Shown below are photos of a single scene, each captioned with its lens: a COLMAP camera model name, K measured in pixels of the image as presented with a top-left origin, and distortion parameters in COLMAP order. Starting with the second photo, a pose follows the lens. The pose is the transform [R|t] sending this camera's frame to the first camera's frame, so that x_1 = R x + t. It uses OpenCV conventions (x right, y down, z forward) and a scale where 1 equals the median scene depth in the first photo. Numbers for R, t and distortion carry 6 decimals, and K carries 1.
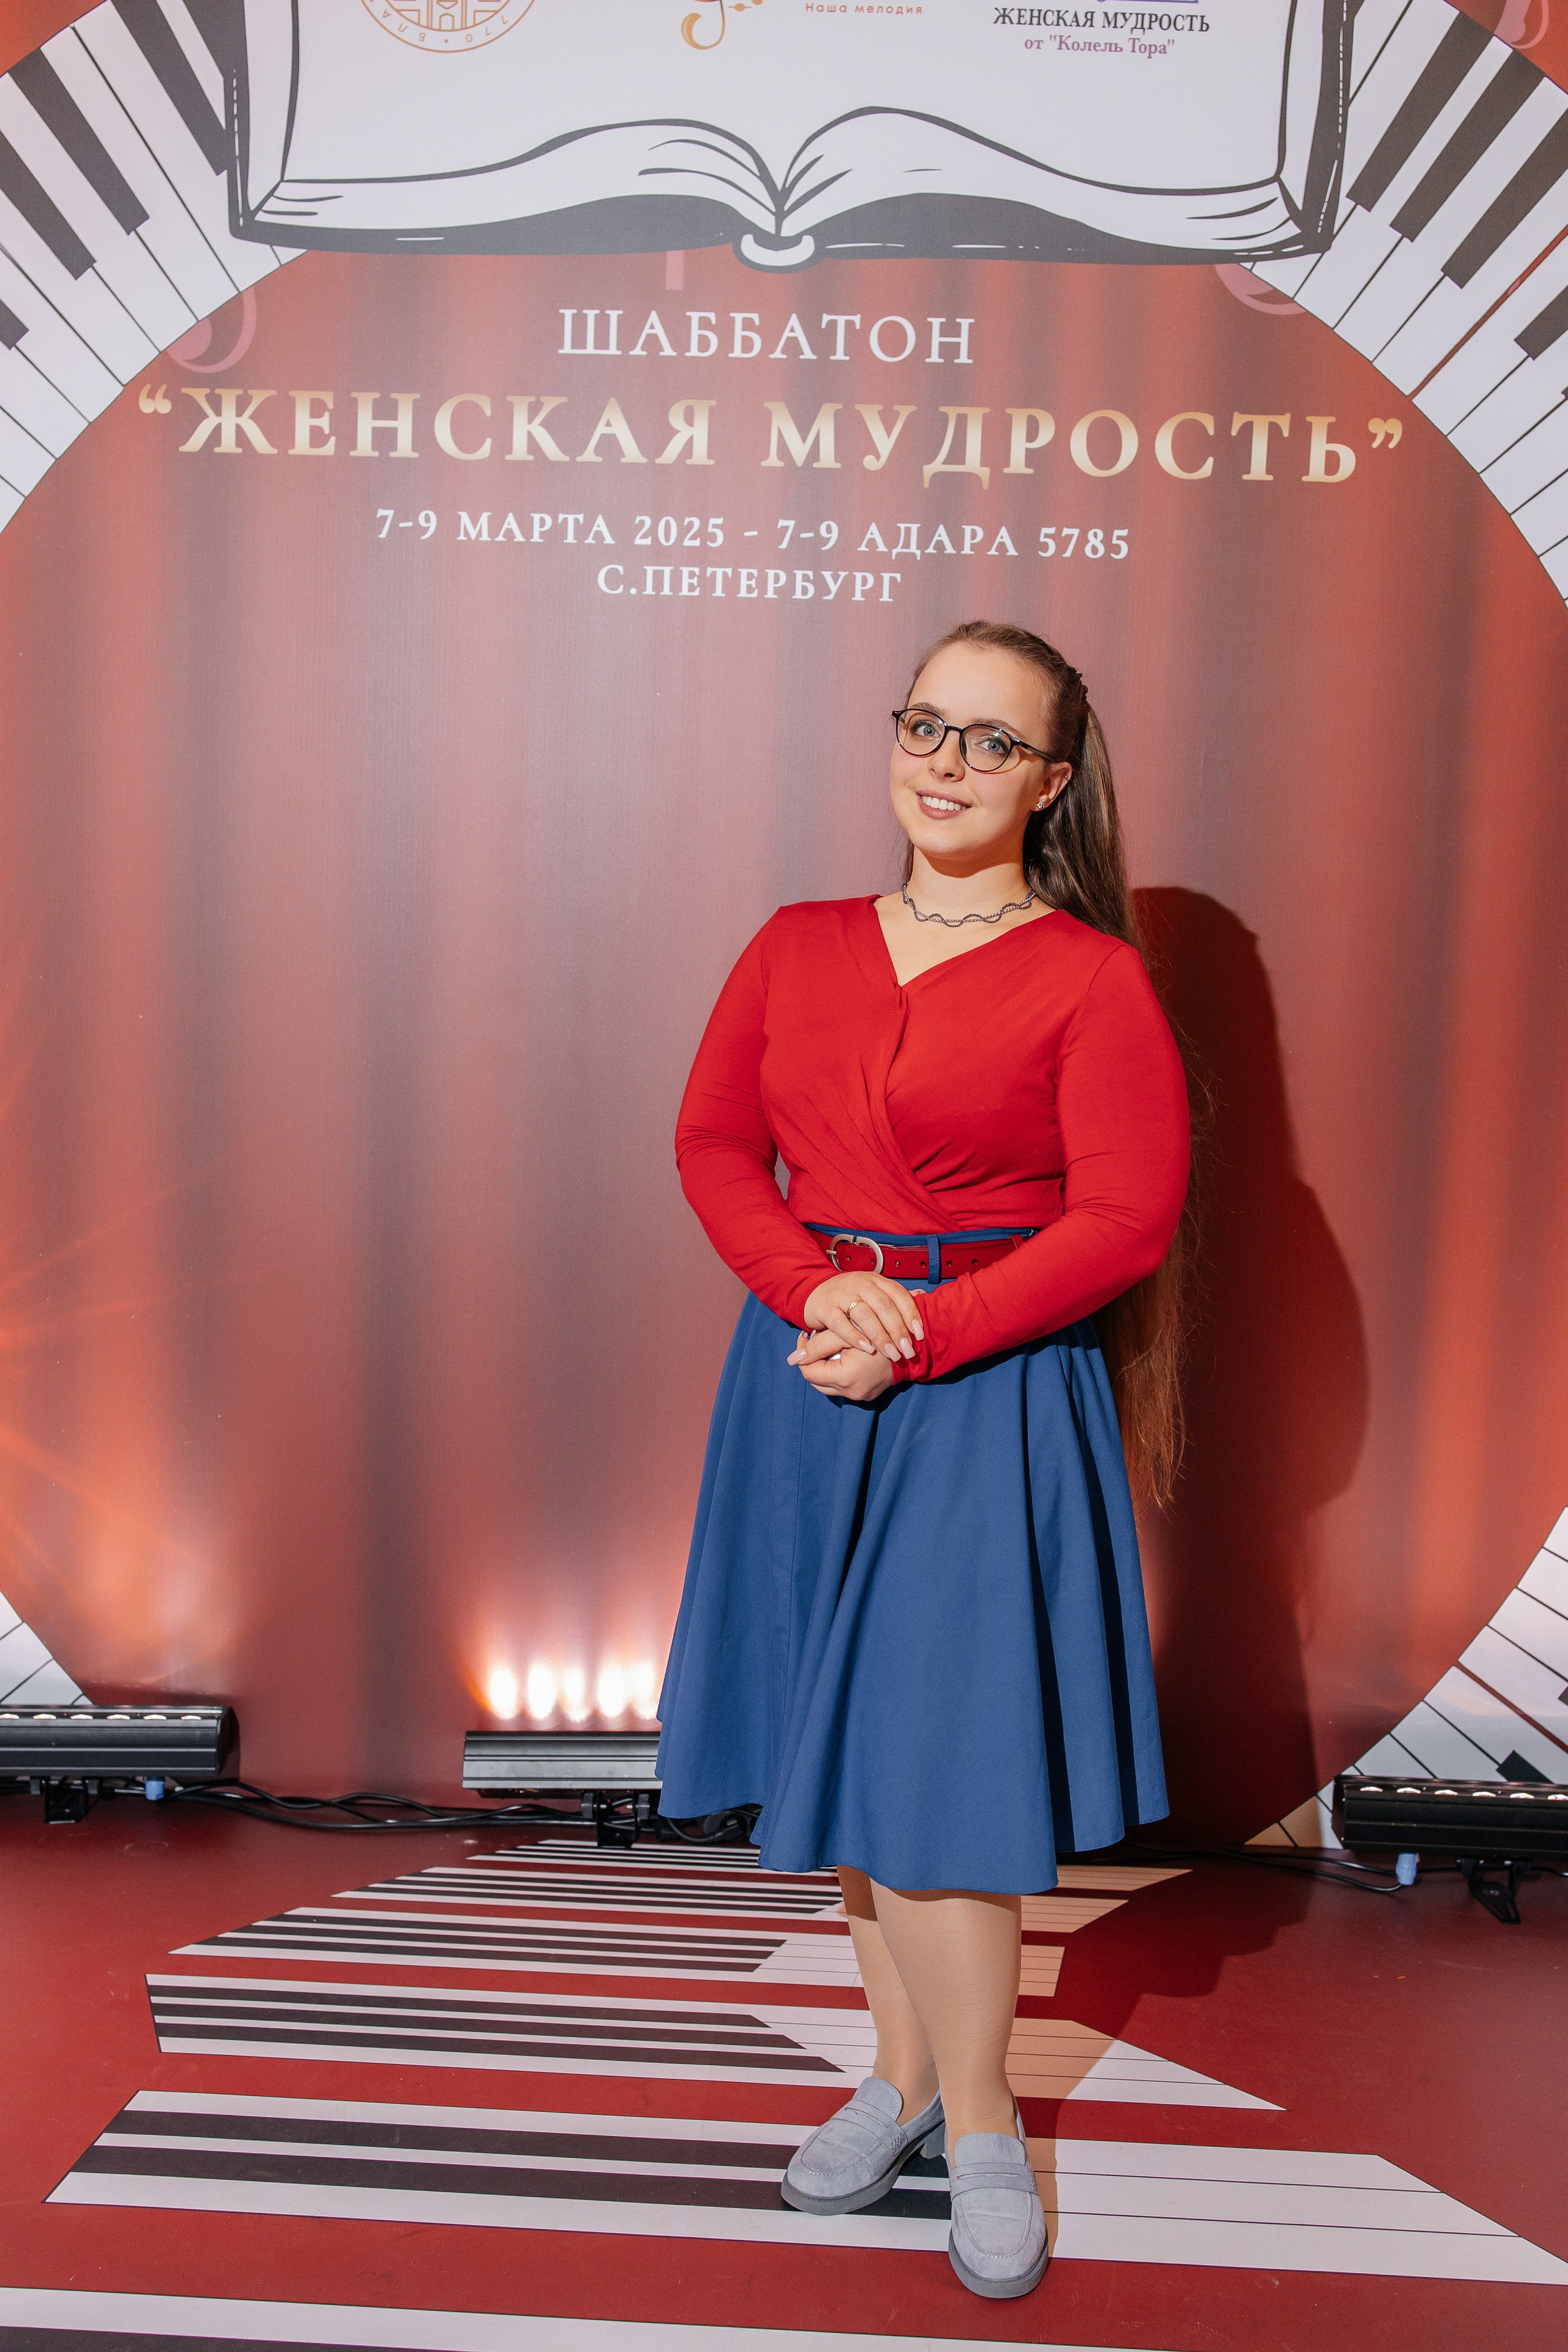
lens RADIAL K [[2490.9, 0, 772.0], [0, 2490.9, 1168.0], [0, 0, 1]] dist [0.024758, 0.000000]
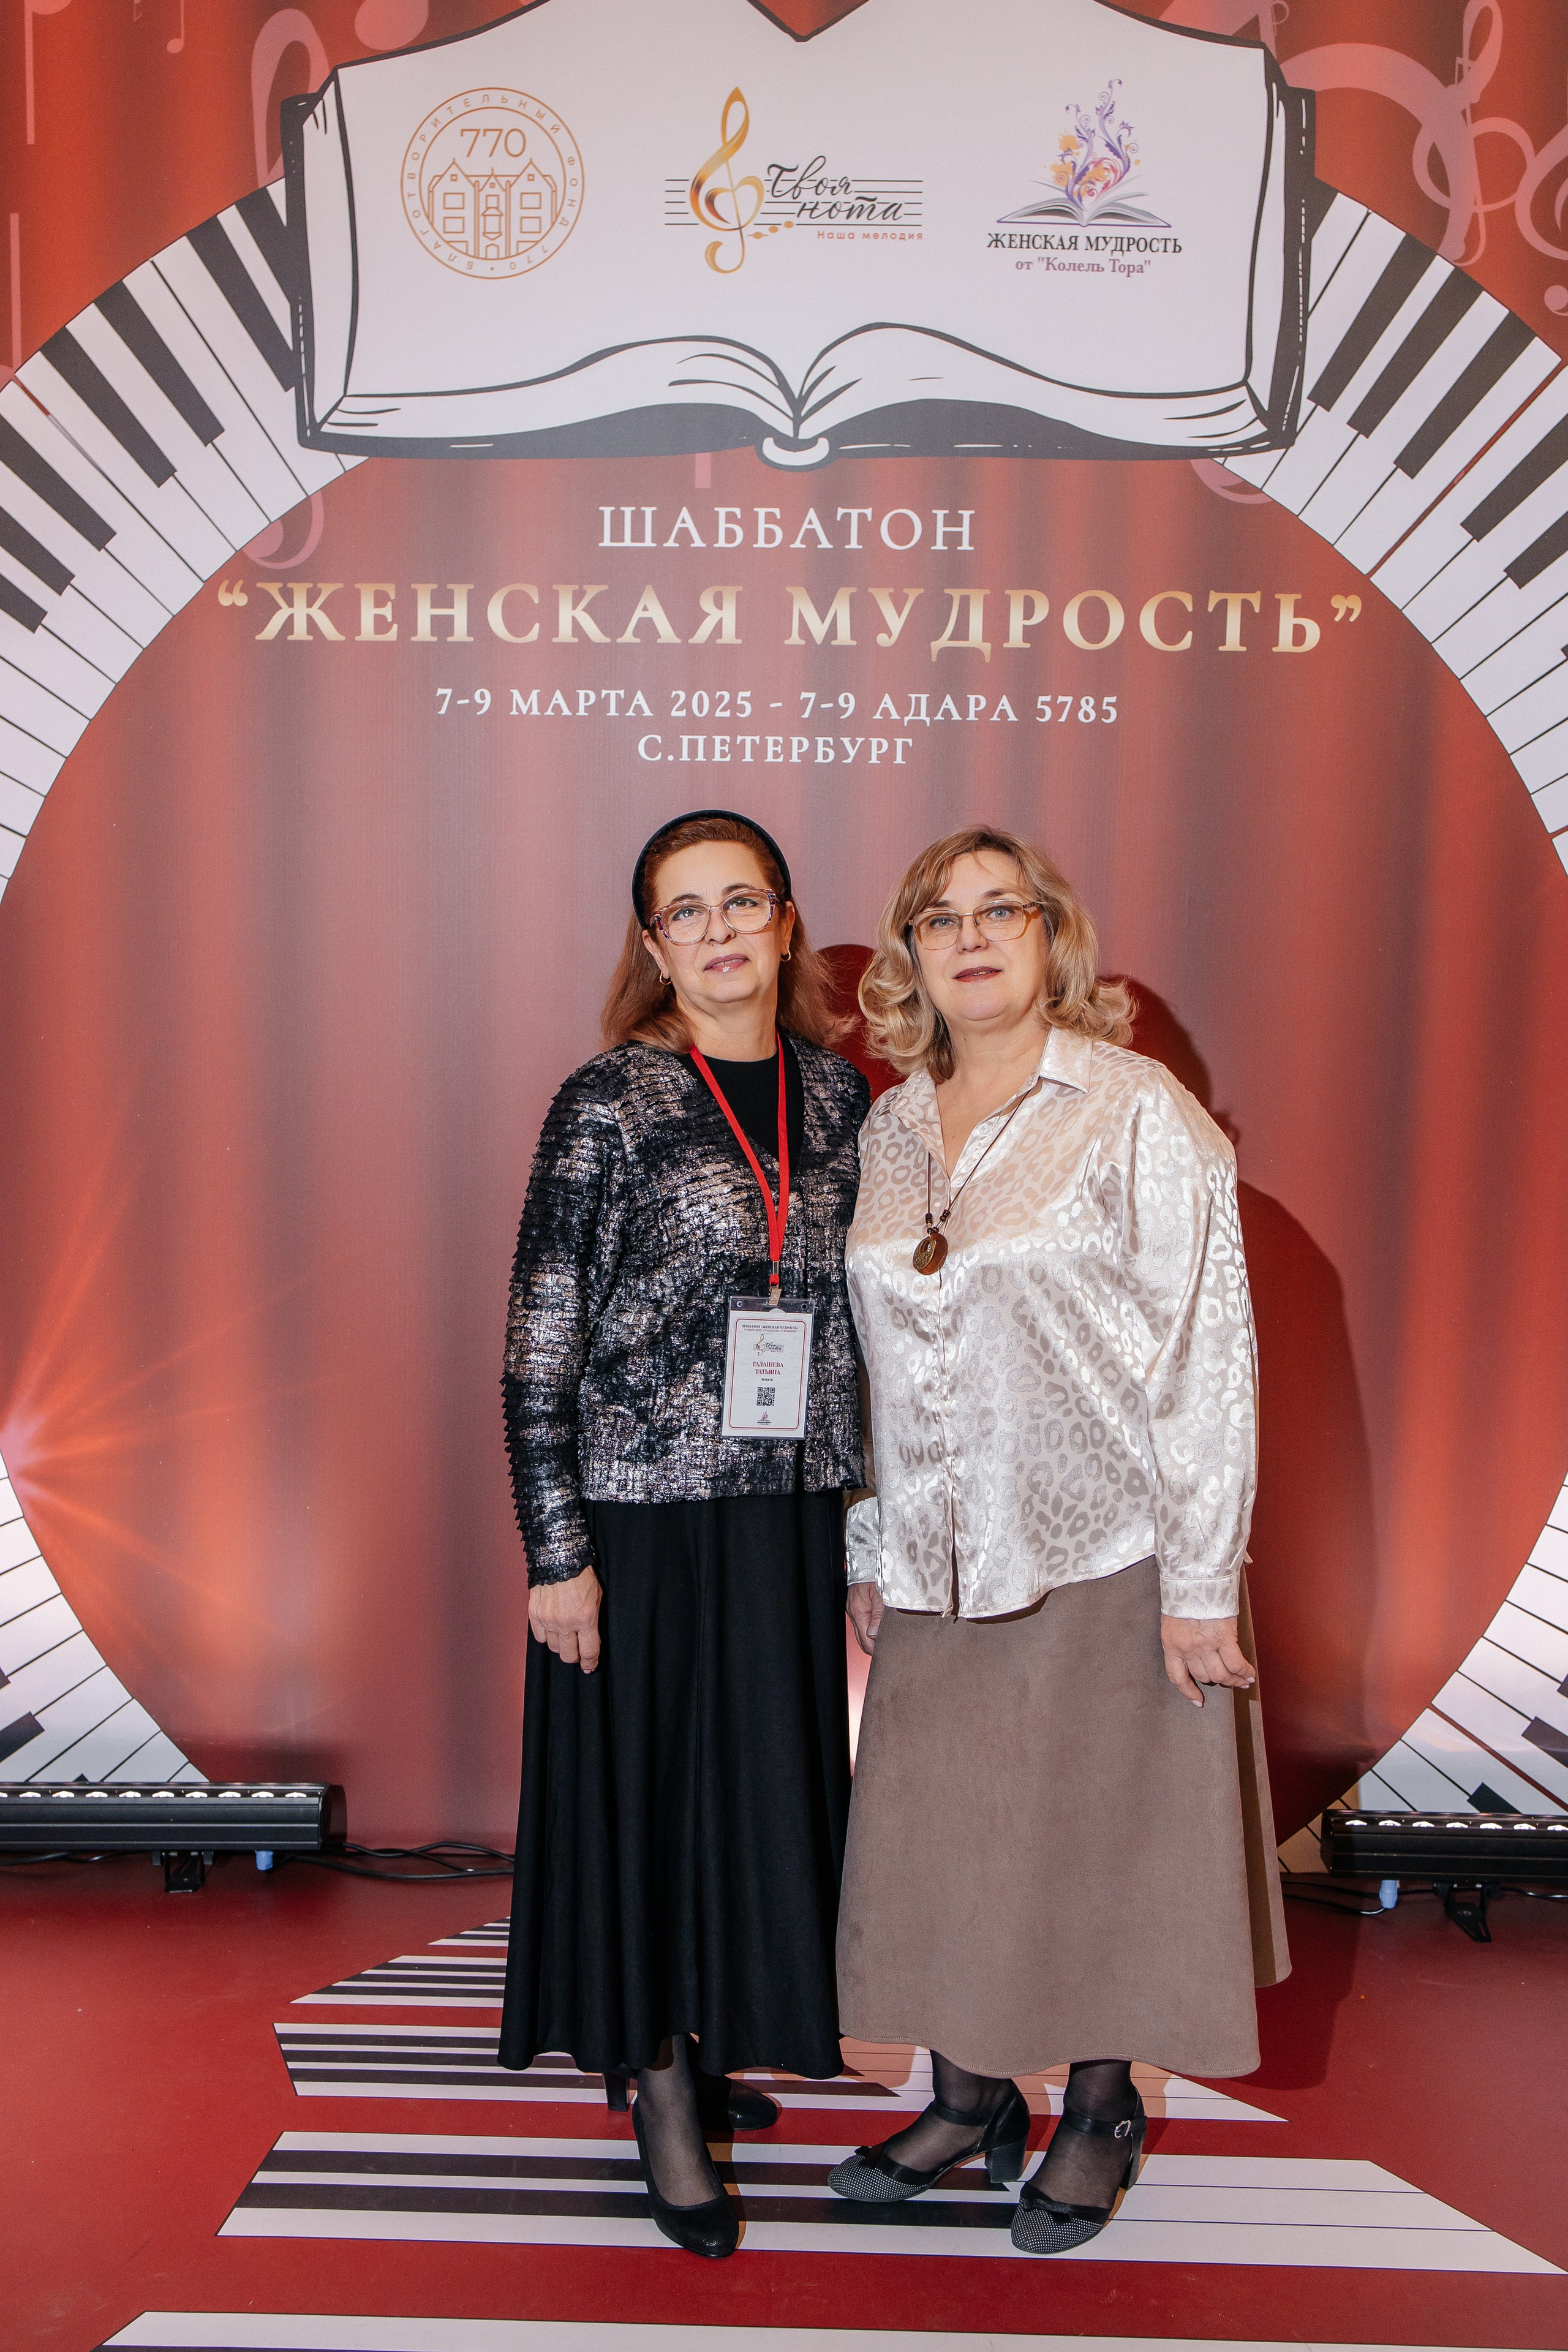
lens RADIAL K [[2490.9, 0, 772.2], [0, 2490.9, 1164.1], [0, 0, 1]] dist [0.024758, 0.000000]
pose [[0.999718, -0.021459, 0.010201, -0.025970], [0.021324, 0.999686, 0.013145, -0.065946], [-0.010480, -0.012924, 0.999862, -0.108436]]
